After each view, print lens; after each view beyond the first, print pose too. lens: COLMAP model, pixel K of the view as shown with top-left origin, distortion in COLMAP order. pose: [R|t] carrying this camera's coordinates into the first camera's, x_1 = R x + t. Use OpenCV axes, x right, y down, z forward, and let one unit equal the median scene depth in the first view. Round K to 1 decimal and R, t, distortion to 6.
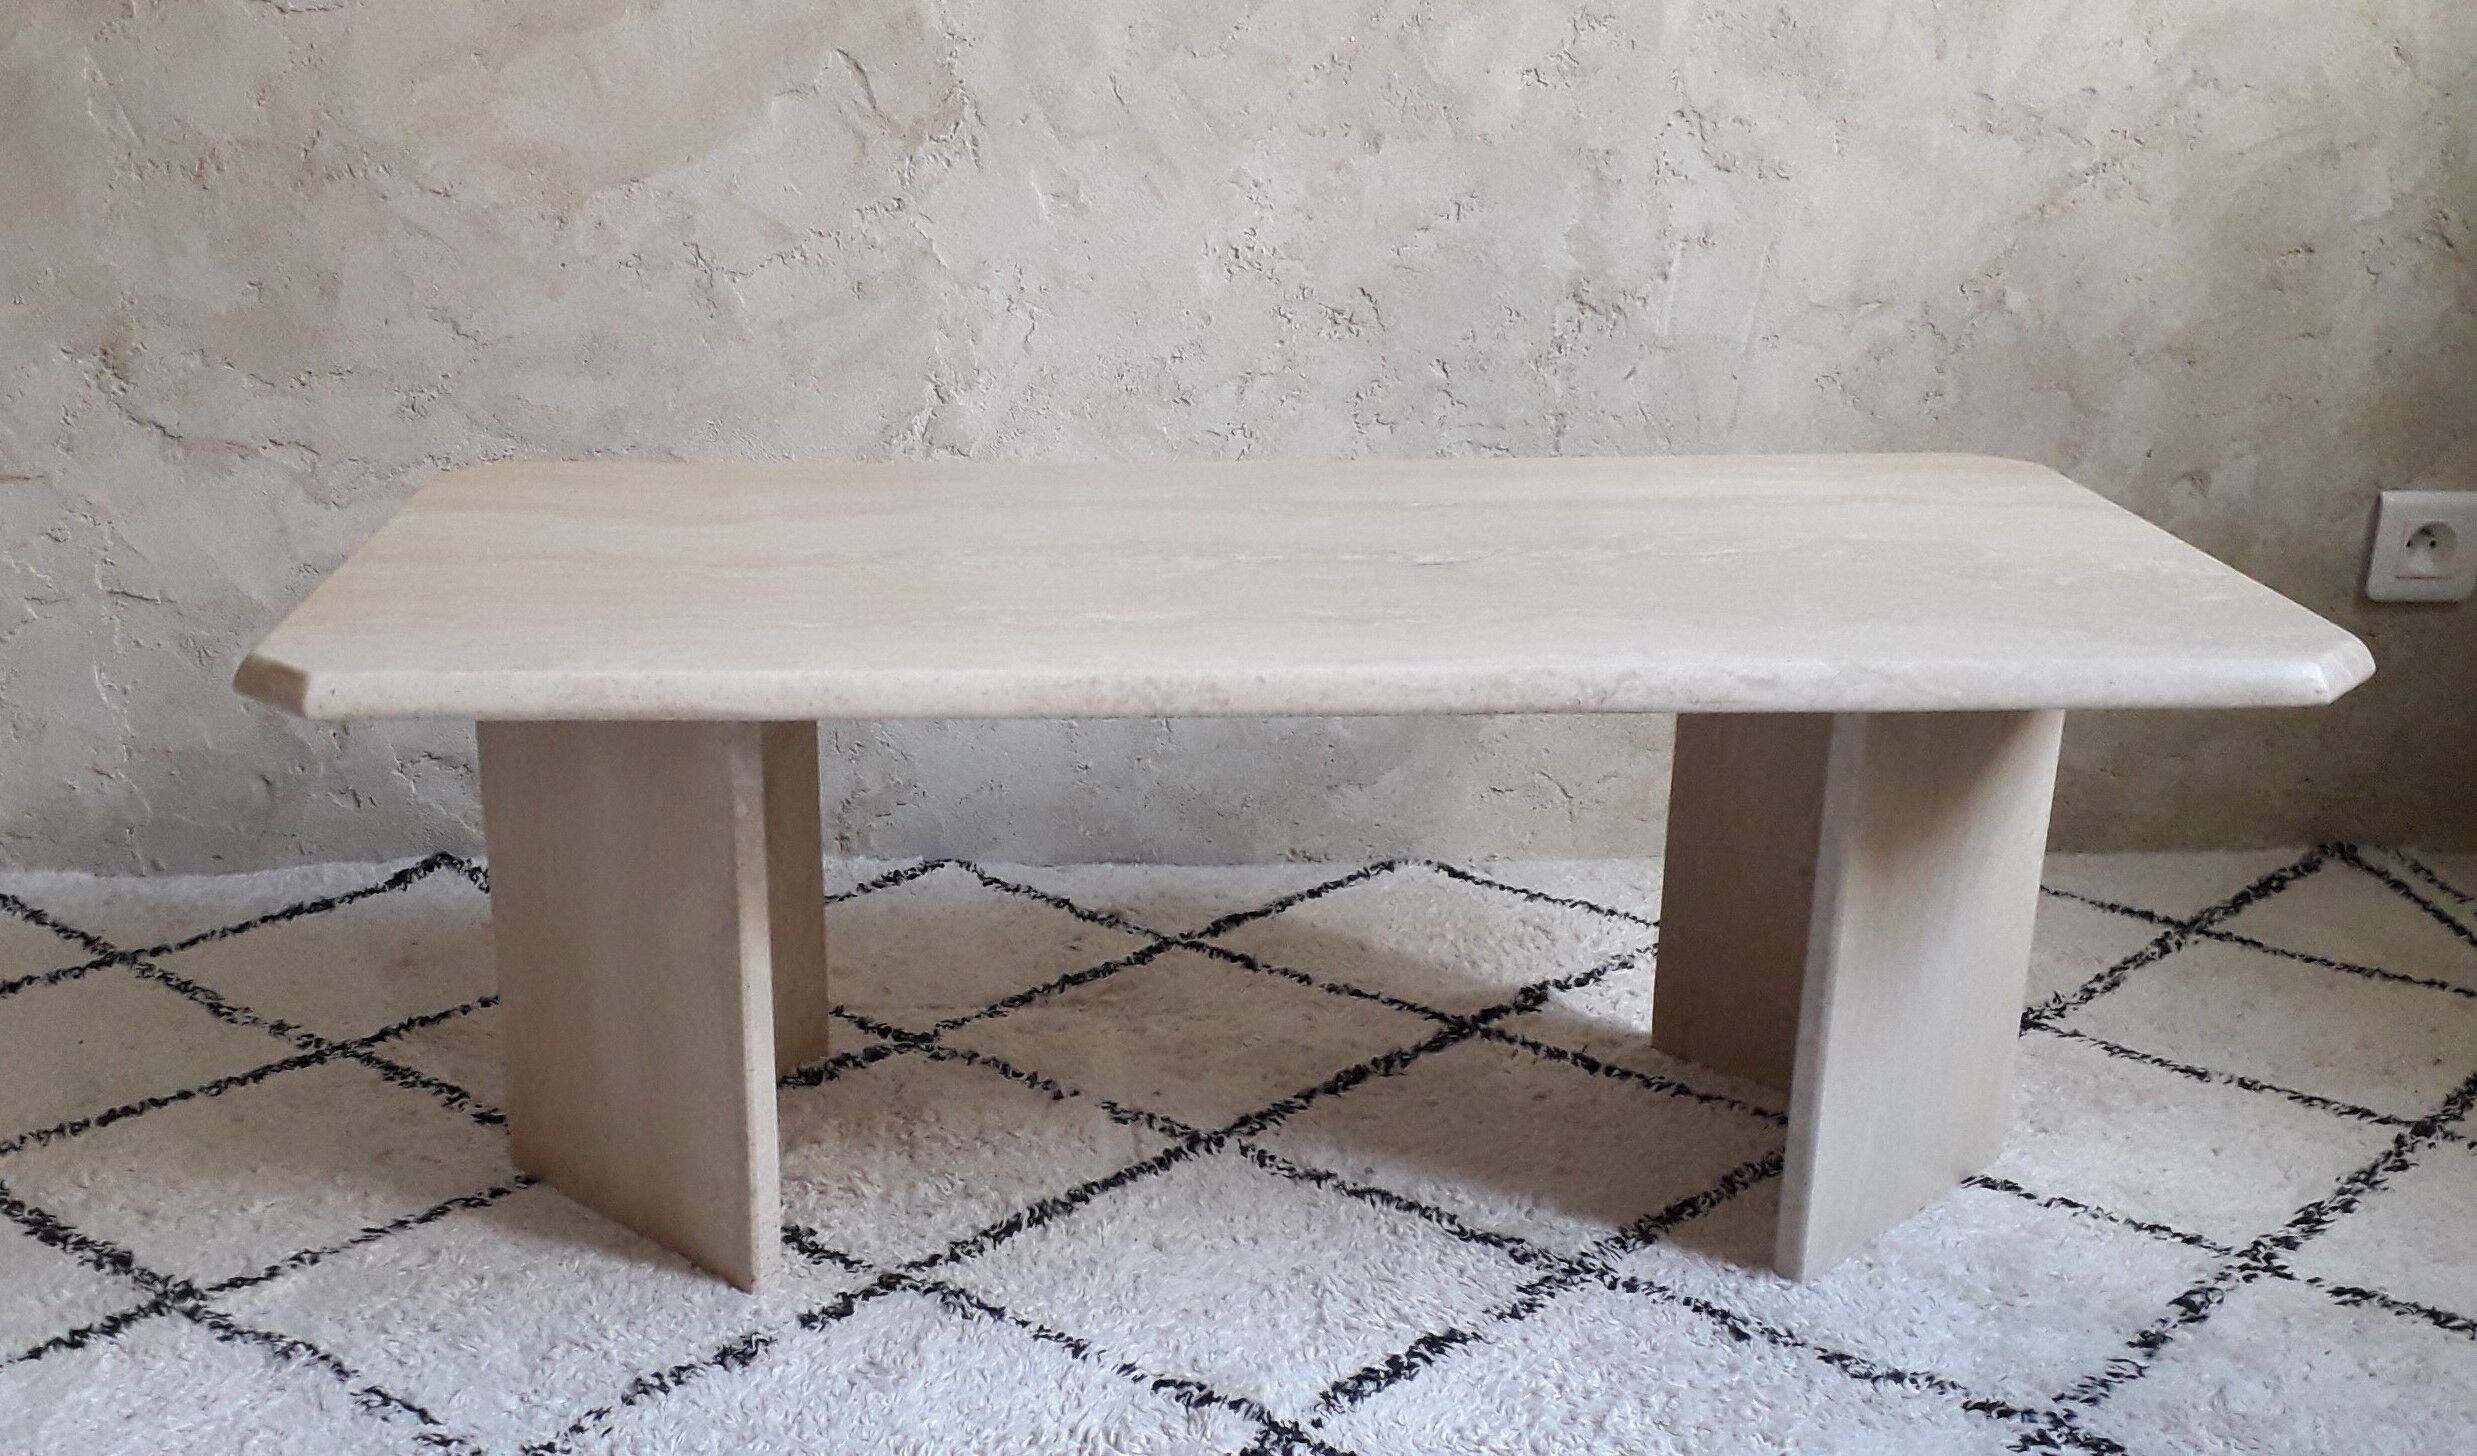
lens RADIAL K [[2555.7, 0, 1120.6], [0, 2555.7, 897.4], [0, 0, 1]] dist [0.173376, -0.415969]
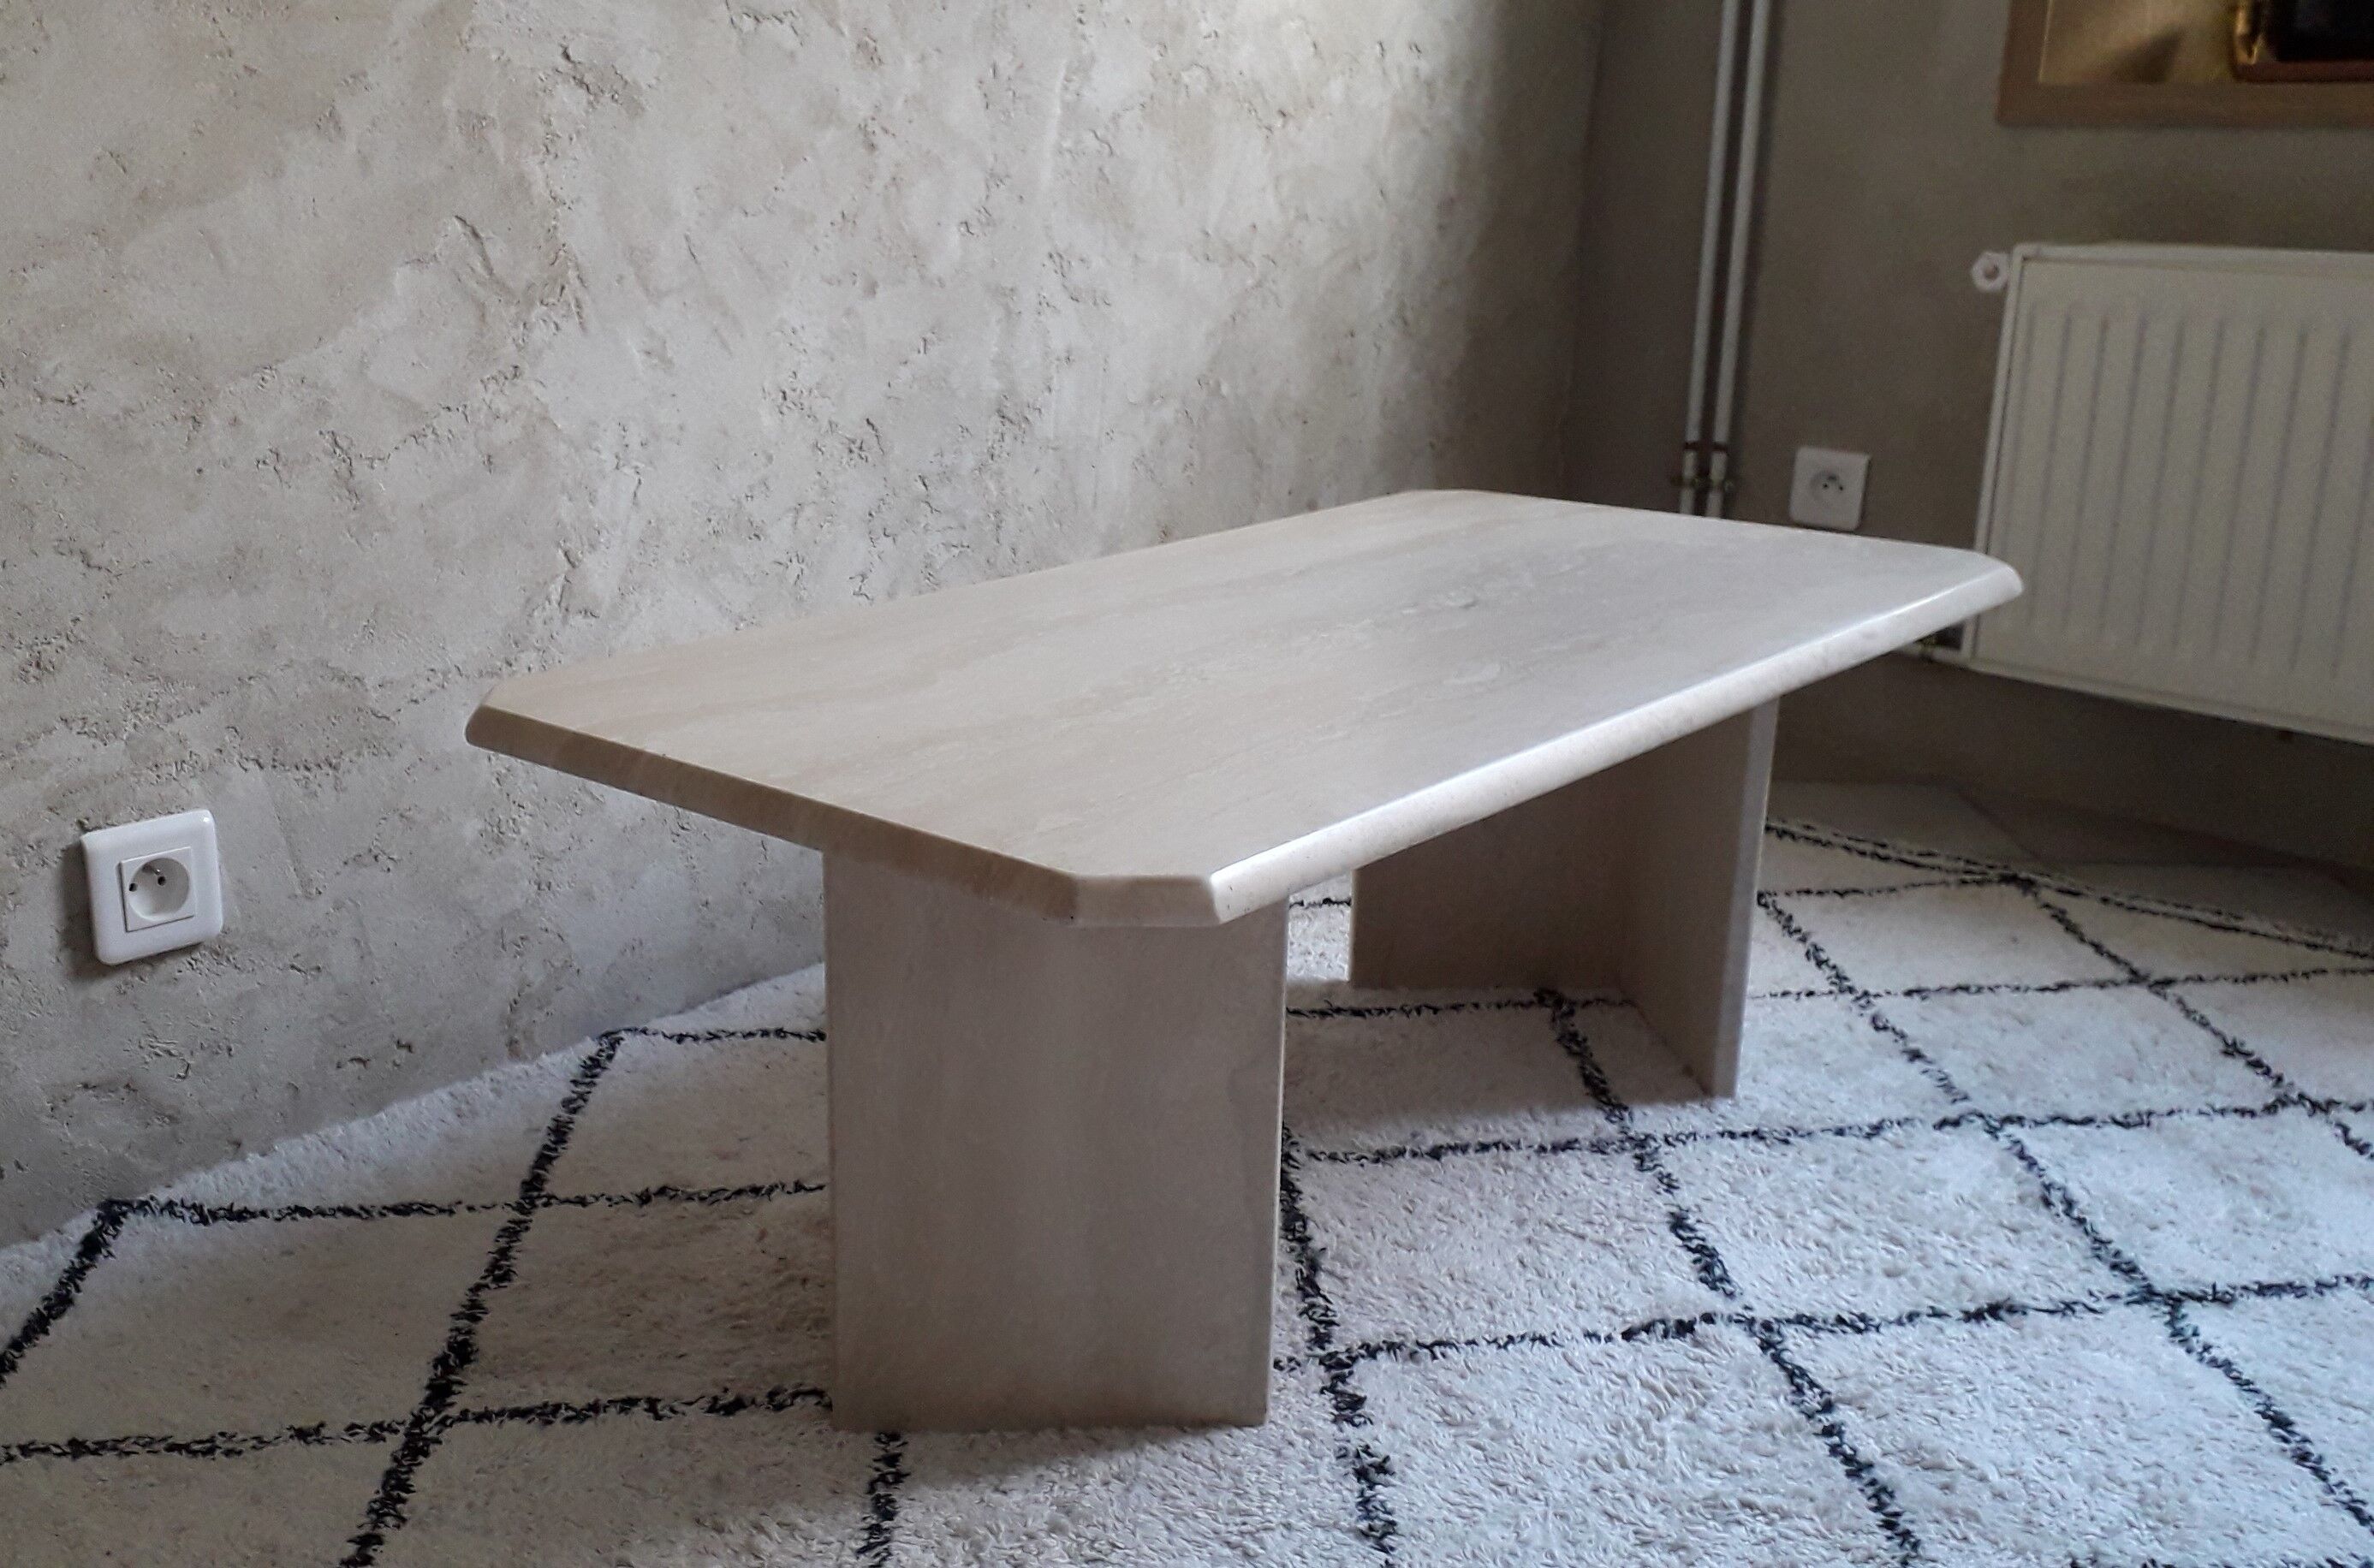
lens RADIAL K [[2175.1, 0, 1049.4], [0, 2175.1, 783.4], [0, 0, 1]] dist [0.179310, -0.495458]
pose [[0.690296, -0.202773, 0.694532, -0.553239], [0.251239, 0.967372, 0.032724, -0.099331], [-0.678506, 0.151904, 0.718717, 0.307803]]
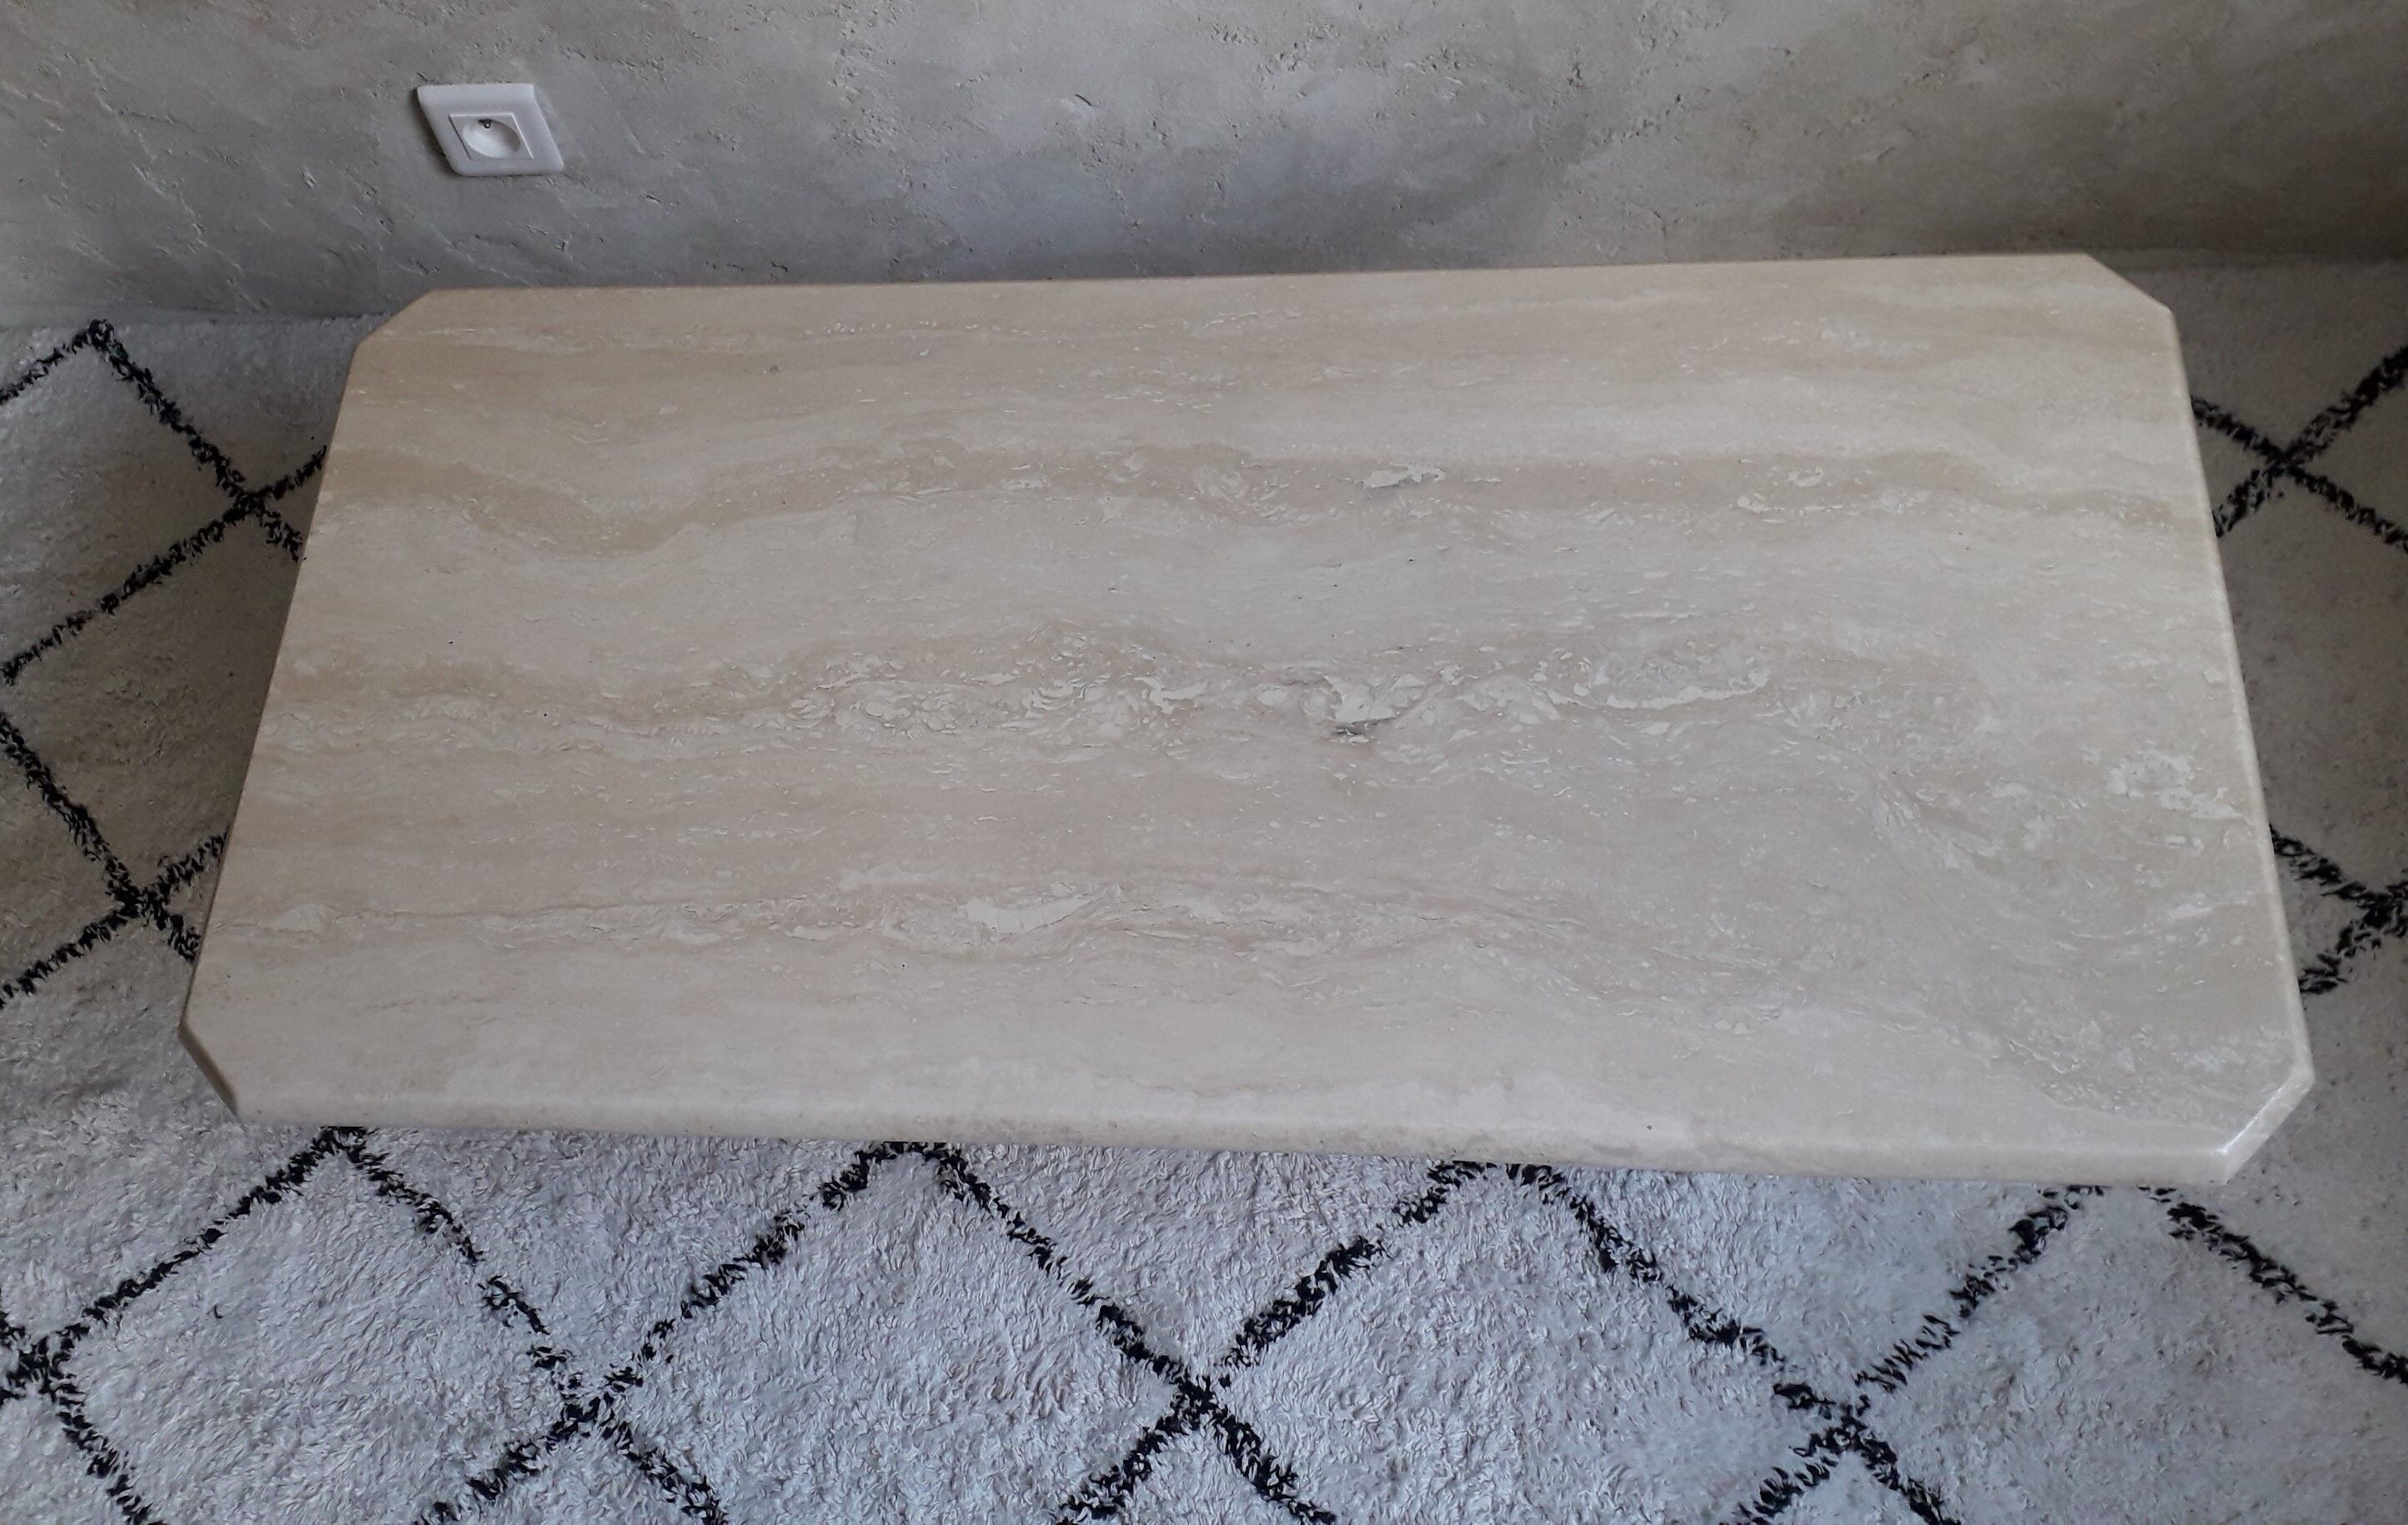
lens RADIAL K [[2156.0, 0, 1119.9], [0, 2156.0, 757.8], [0, 0, 1]] dist [0.088280, -0.169416]
pose [[0.989359, 0.038572, -0.140290, 0.110151], [0.068360, 0.727932, 0.682234, -0.496134], [0.128436, -0.684564, 0.717549, 0.311408]]
